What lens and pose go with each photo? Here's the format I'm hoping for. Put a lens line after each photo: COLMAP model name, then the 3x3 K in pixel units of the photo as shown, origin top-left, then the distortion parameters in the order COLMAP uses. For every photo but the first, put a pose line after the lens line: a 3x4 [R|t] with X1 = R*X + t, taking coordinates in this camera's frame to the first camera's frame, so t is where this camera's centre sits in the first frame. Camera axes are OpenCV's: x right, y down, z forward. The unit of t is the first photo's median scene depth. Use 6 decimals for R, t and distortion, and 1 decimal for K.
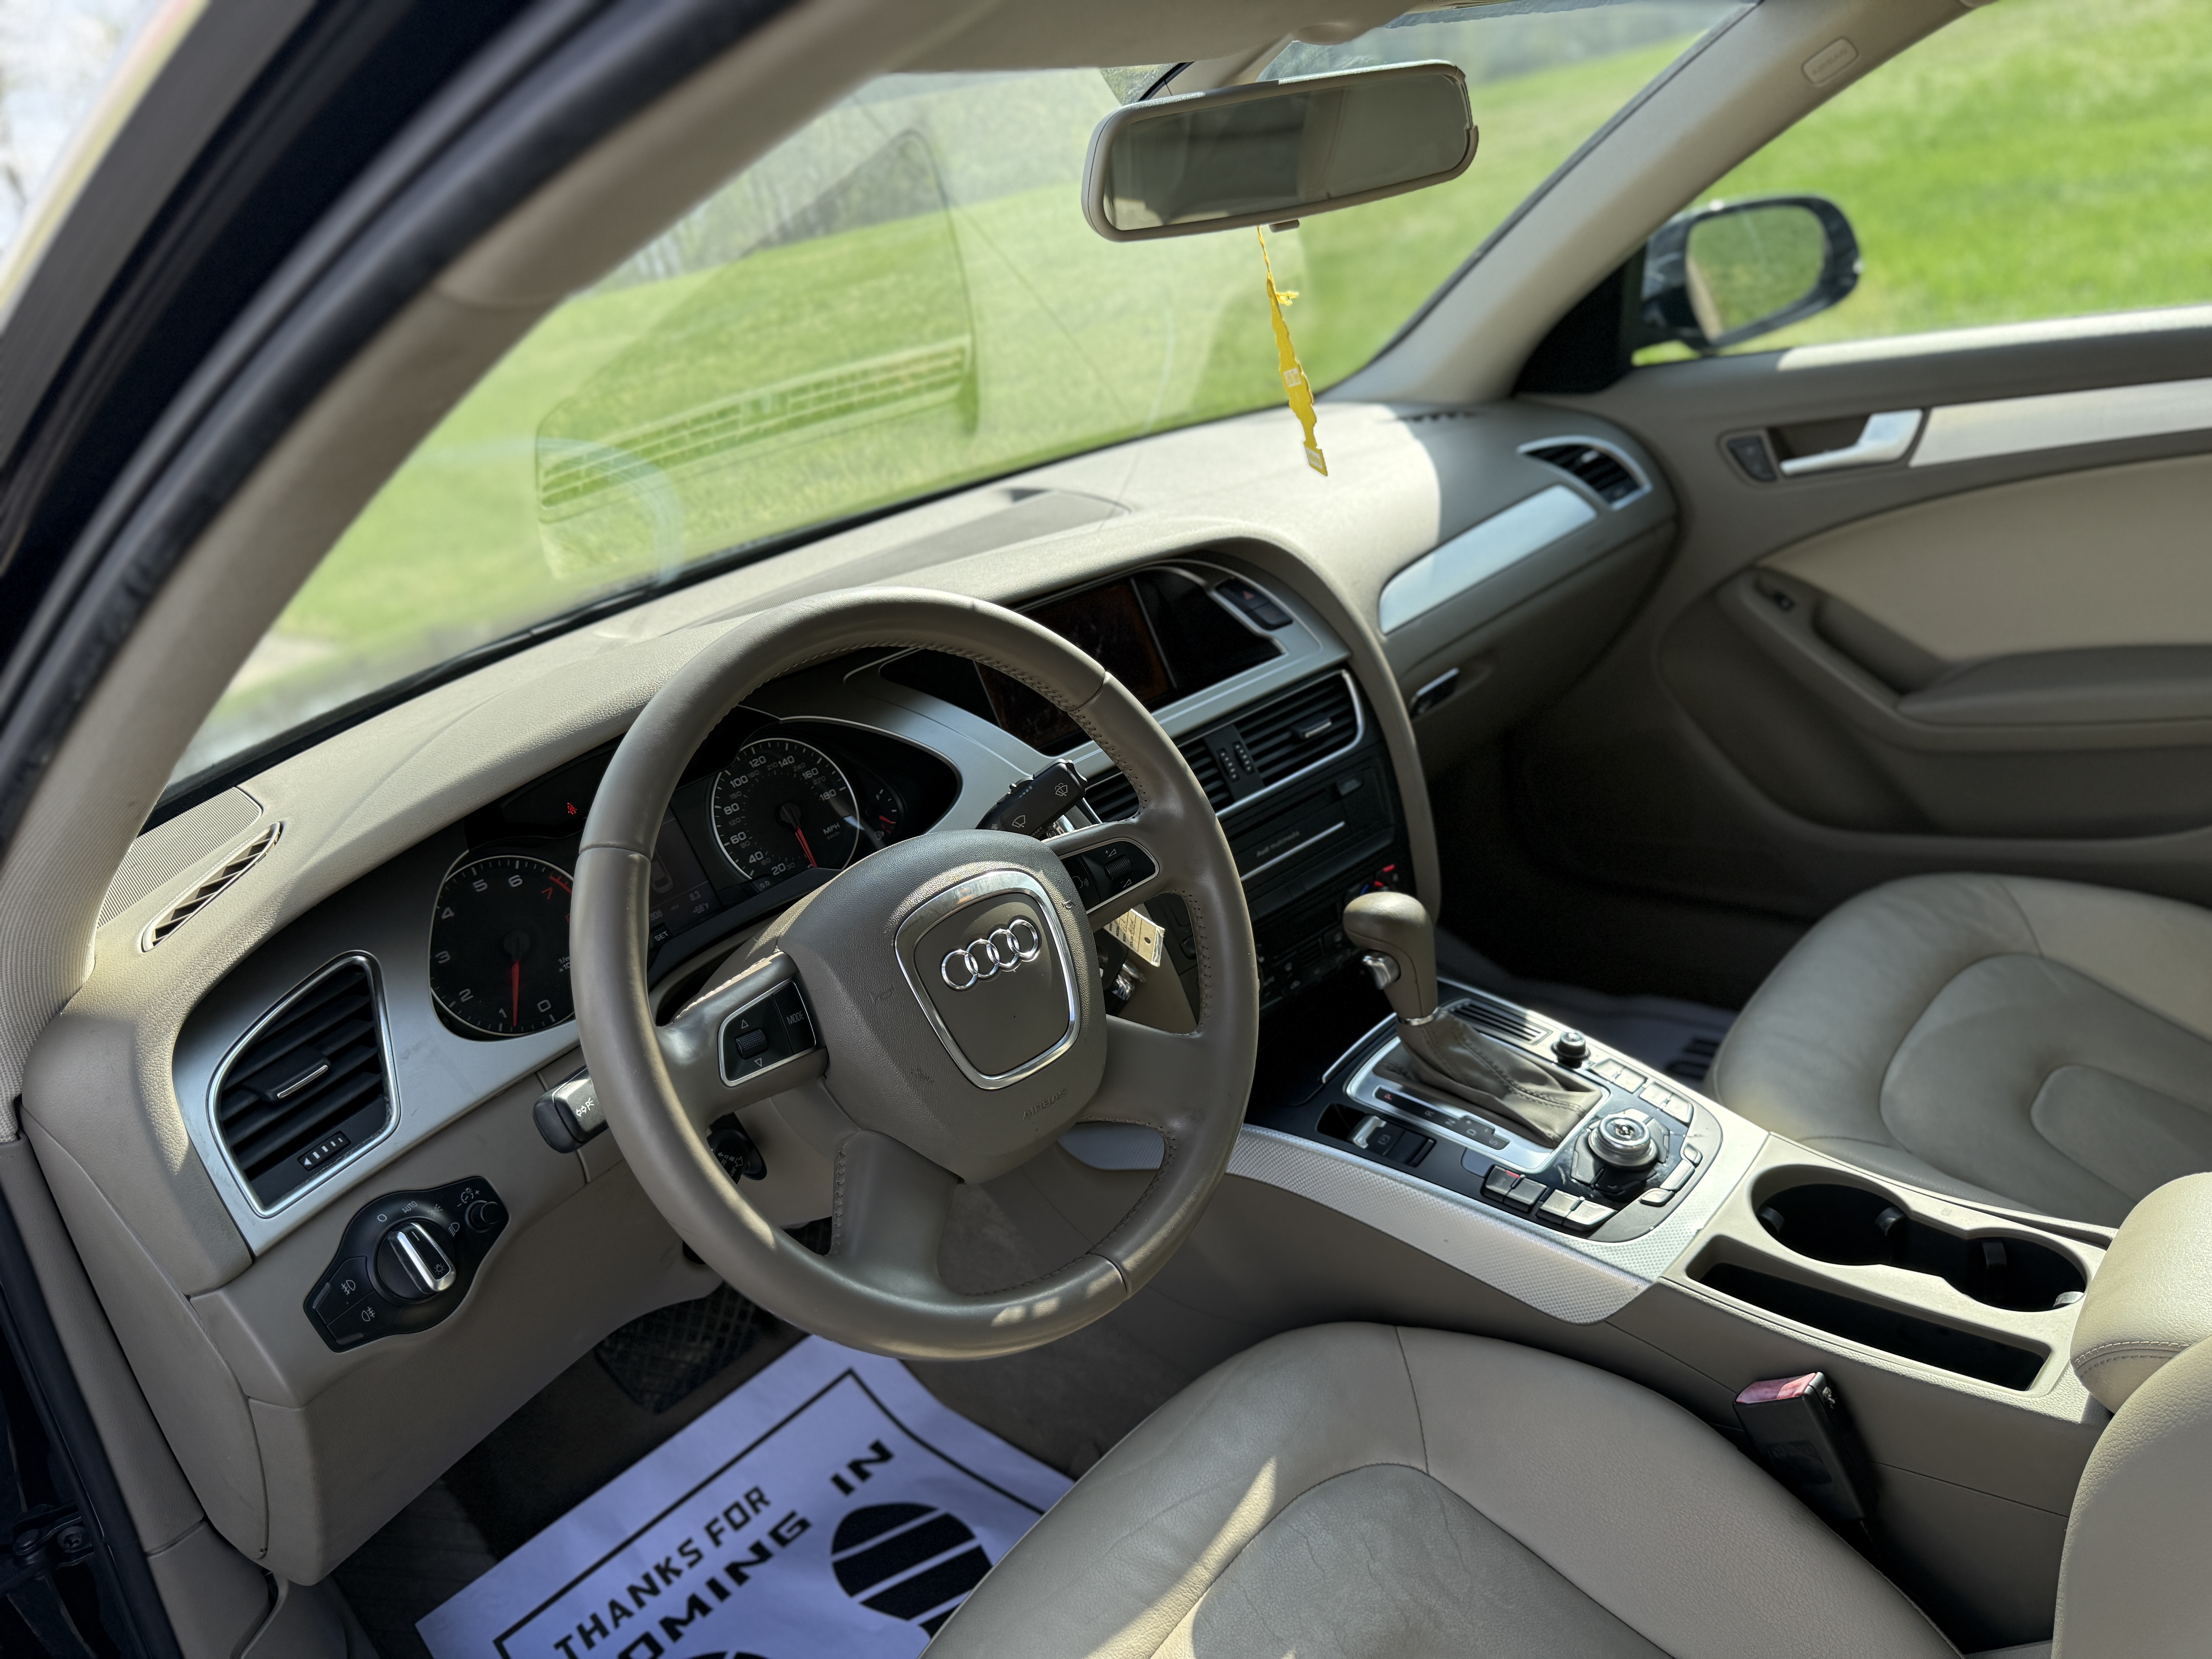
lens RADIAL K [[1564.7, 0, 1115.3], [0, 1564.7, 849.1], [0, 0, 1]] dist [0.007282, -0.015482]
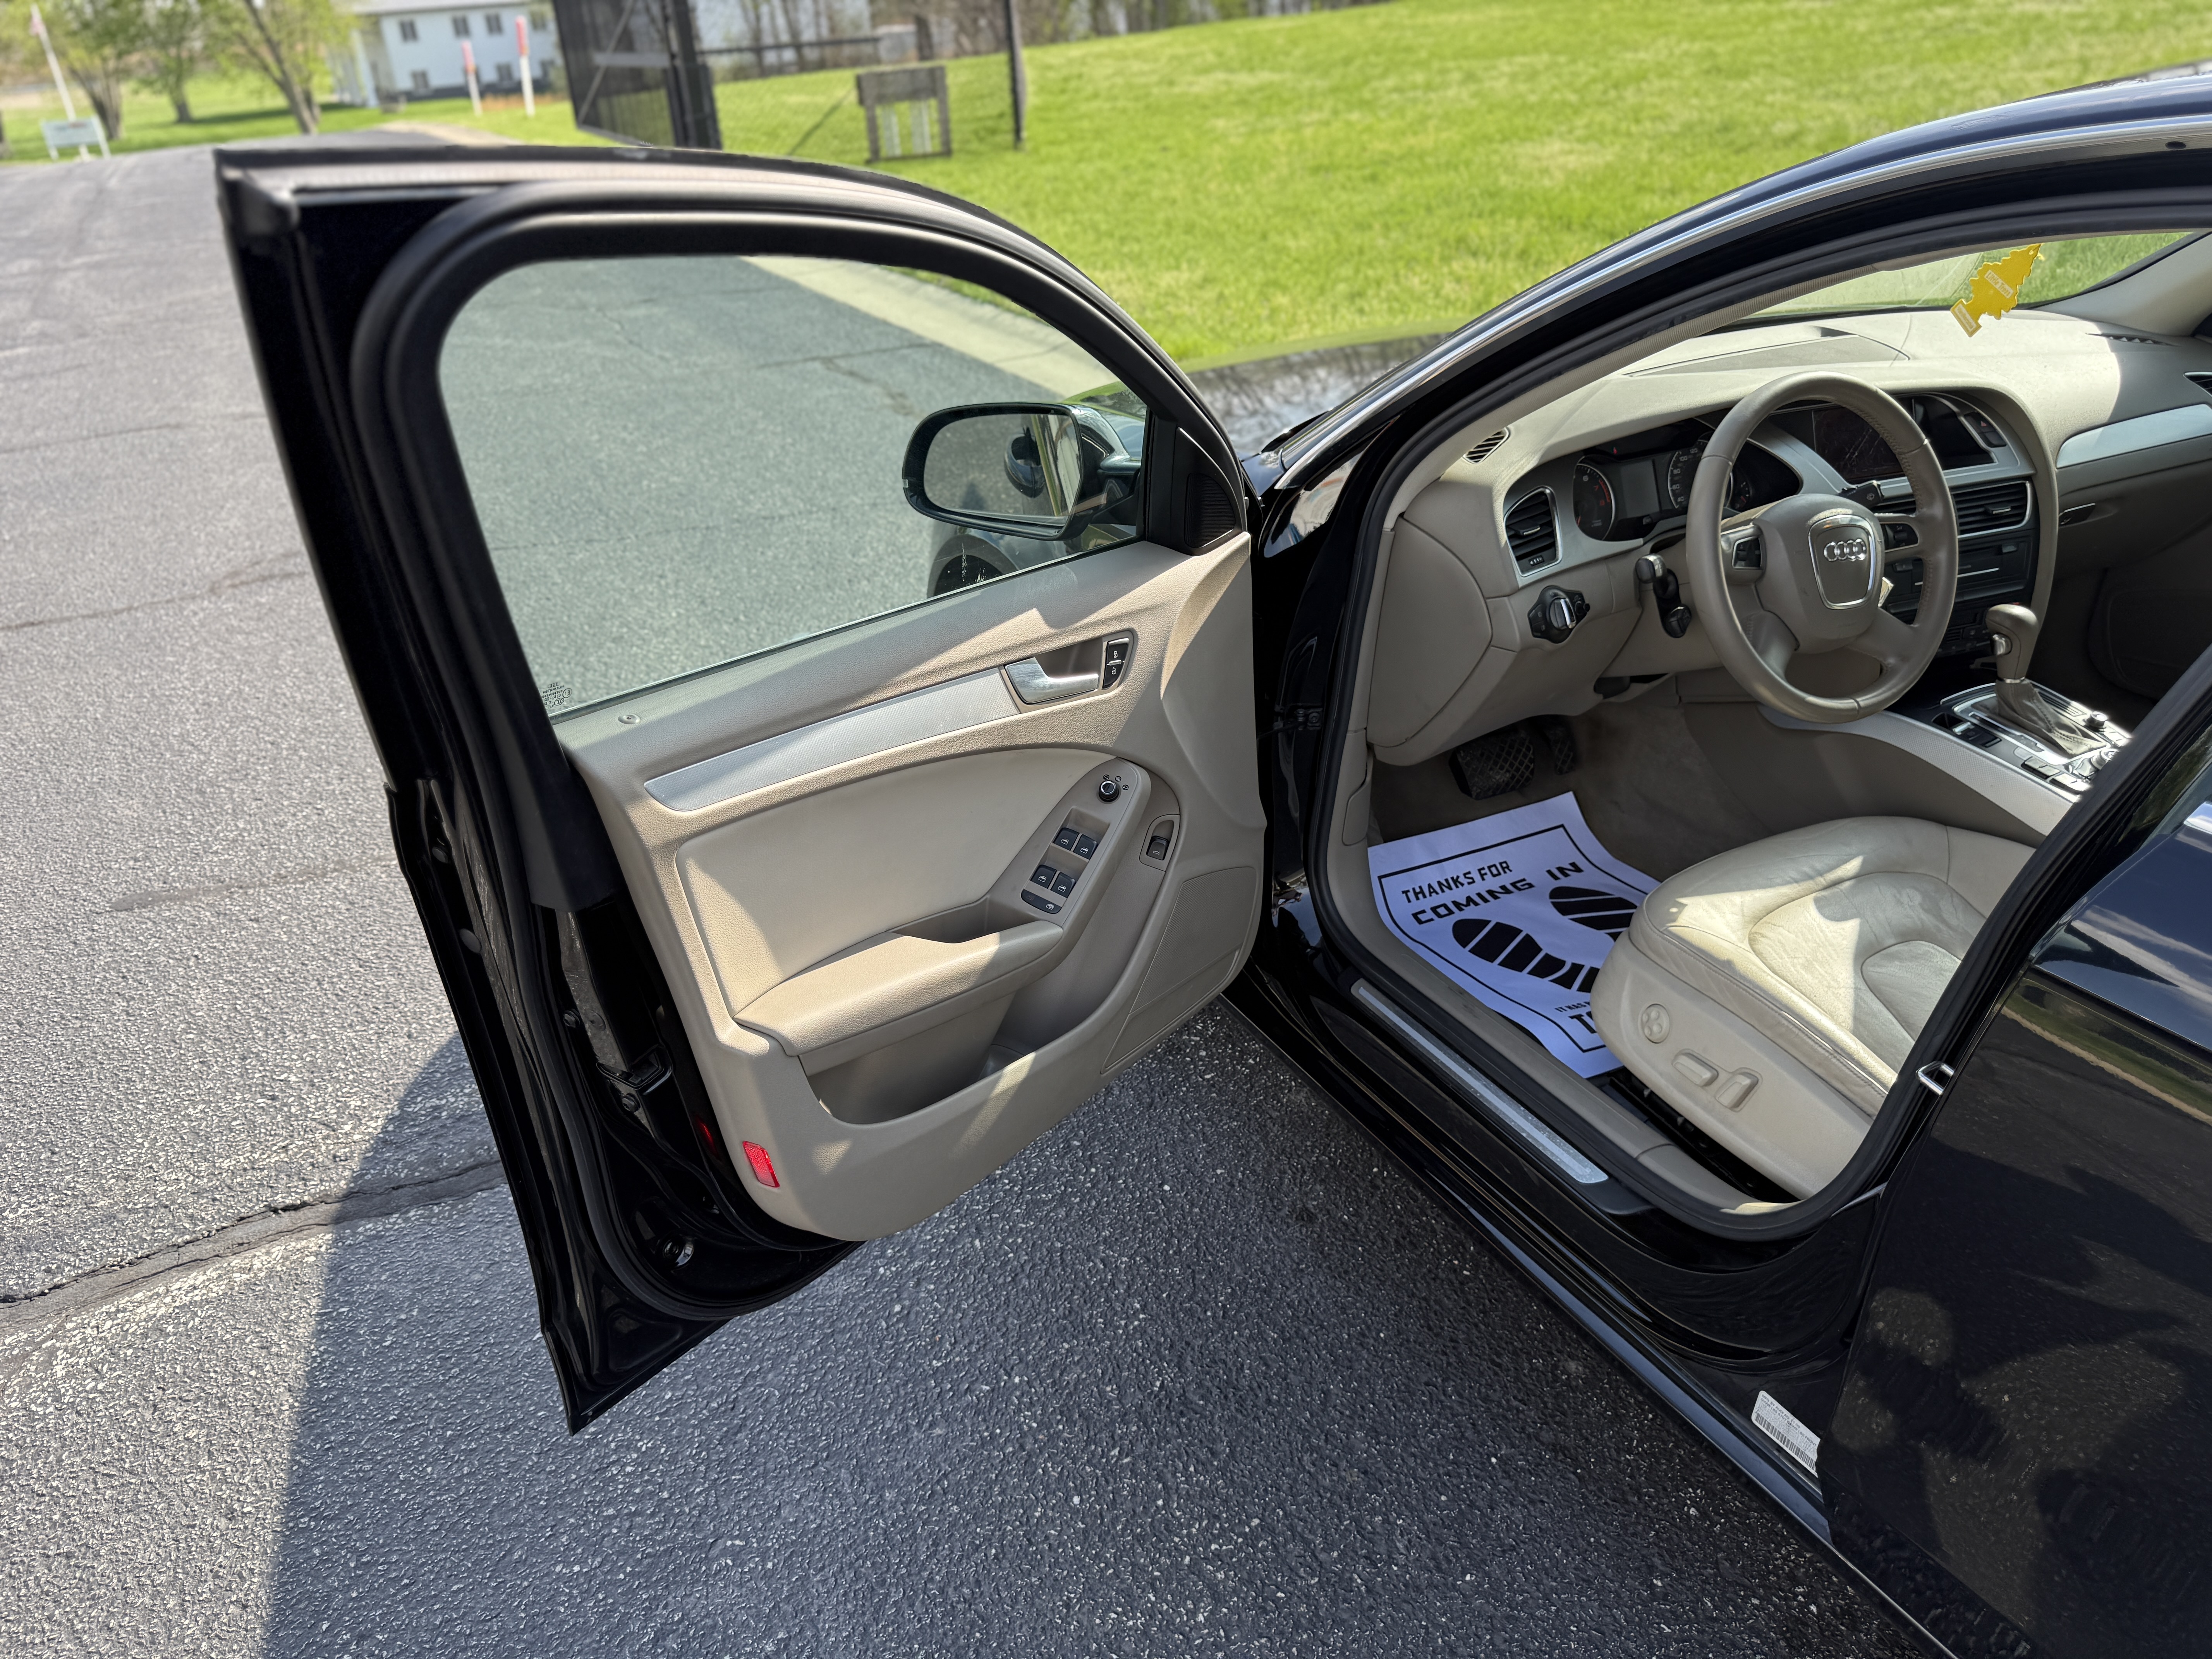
lens RADIAL K [[1564.7, 0, 1066.2], [0, 1564.7, 819.6], [0, 0, 1]] dist [0.007282, -0.015482]
pose [[0.919908, 0.286480, -0.267766, -0.242592], [-0.251965, 0.955051, 0.156176, 0.224584], [0.300472, -0.076200, 0.950742, -0.912353]]
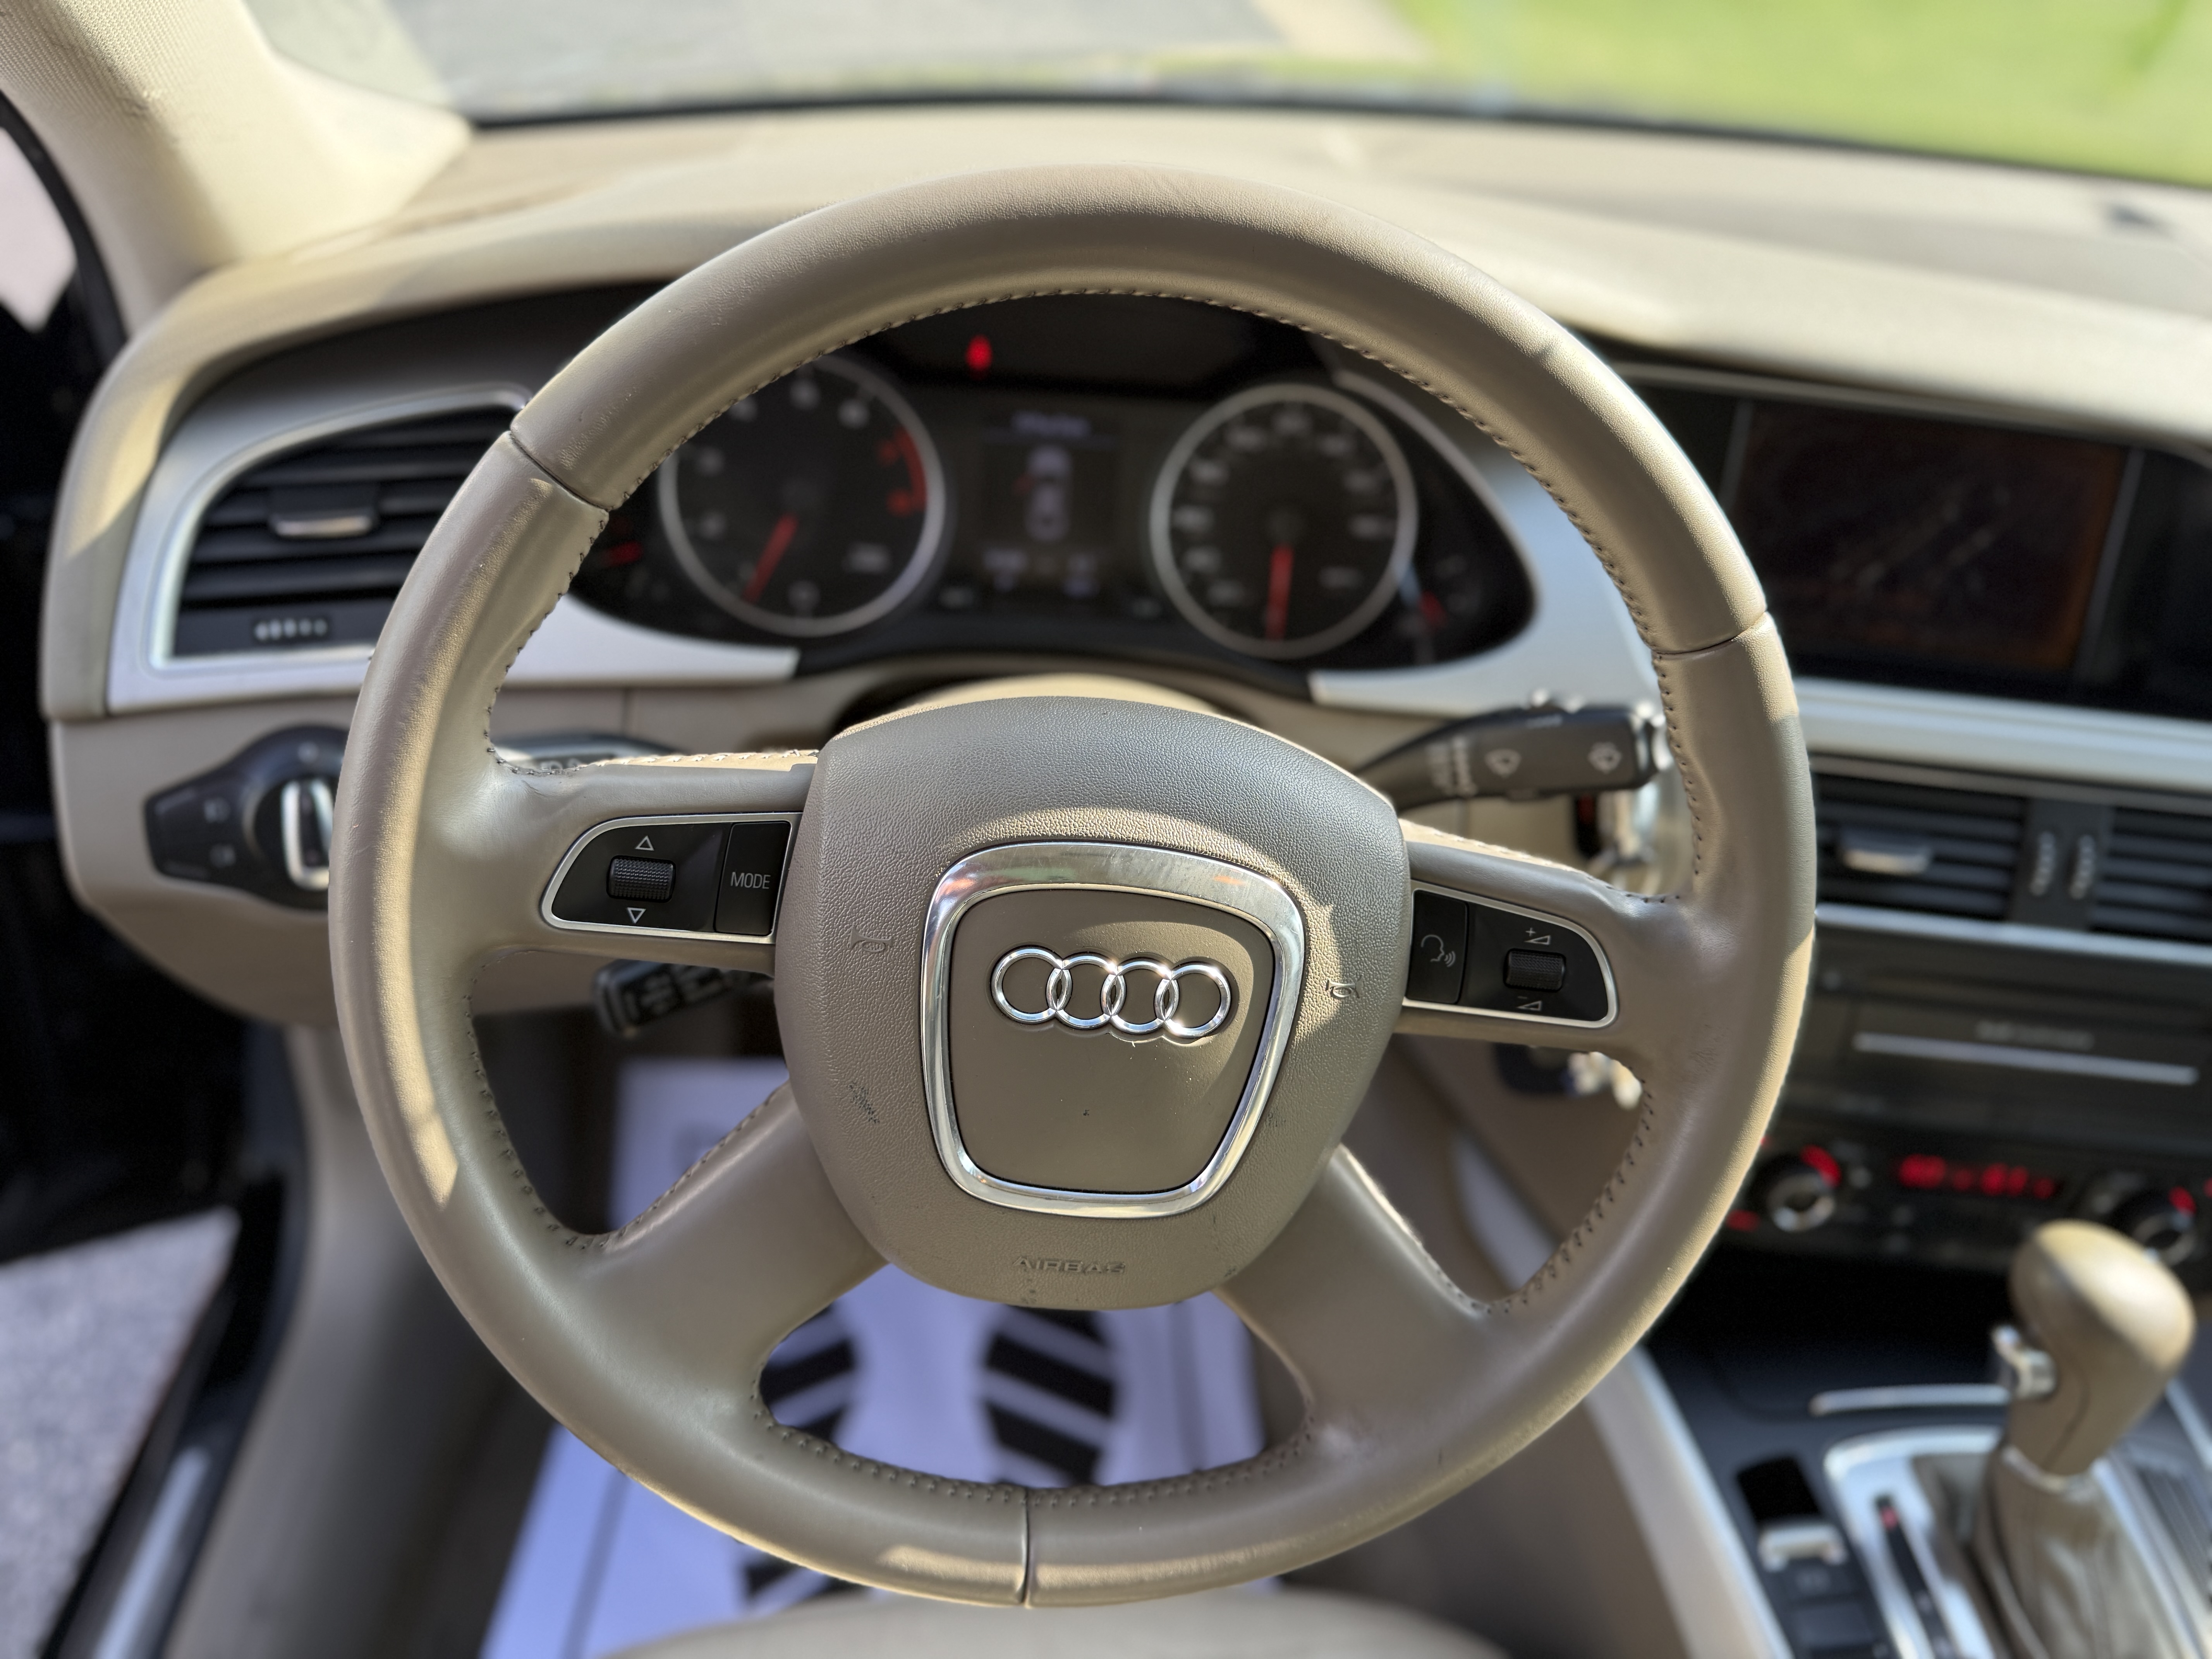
lens RADIAL K [[1564.7, 0, 1108.7], [0, 1564.7, 854.2], [0, 0, 1]] dist [0.007282, -0.015482]
pose [[0.693653, 0.593406, -0.408308, 0.061639], [-0.463899, 0.801669, 0.376995, -0.098449], [0.551039, -0.072090, 0.831360, 0.358706]]
